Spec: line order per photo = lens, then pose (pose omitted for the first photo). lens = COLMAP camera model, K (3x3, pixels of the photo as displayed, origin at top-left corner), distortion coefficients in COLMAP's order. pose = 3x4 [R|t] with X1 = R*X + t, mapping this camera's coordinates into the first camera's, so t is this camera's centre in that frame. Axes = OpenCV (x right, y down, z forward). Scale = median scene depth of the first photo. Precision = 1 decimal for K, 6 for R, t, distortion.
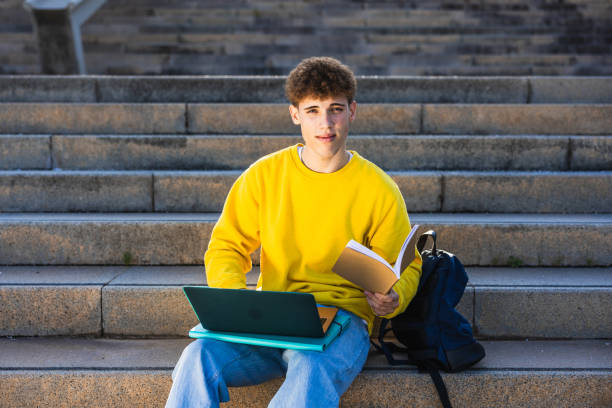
lens RADIAL K [[837.8, 0, 298.6], [0, 837.8, 194.9], [0, 0, 1]] dist [0.028179, -0.031955]
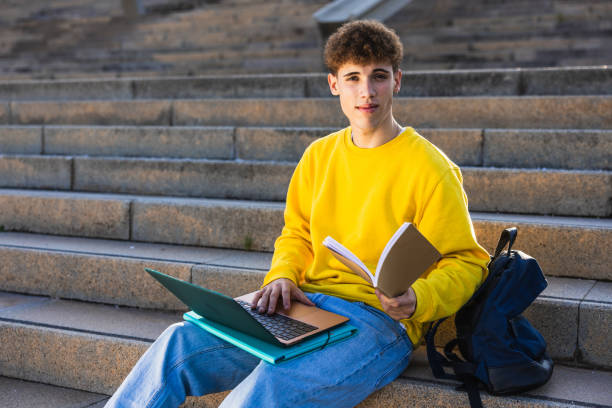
lens RADIAL K [[837.8, 0, 298.6], [0, 837.8, 194.9], [0, 0, 1]] dist [0.028179, -0.031955]
pose [[0.895987, 0.042177, -0.442072, 0.258082], [-0.057371, 0.998131, -0.021051, 0.032544], [0.440358, 0.044224, 0.896733, 0.125903]]
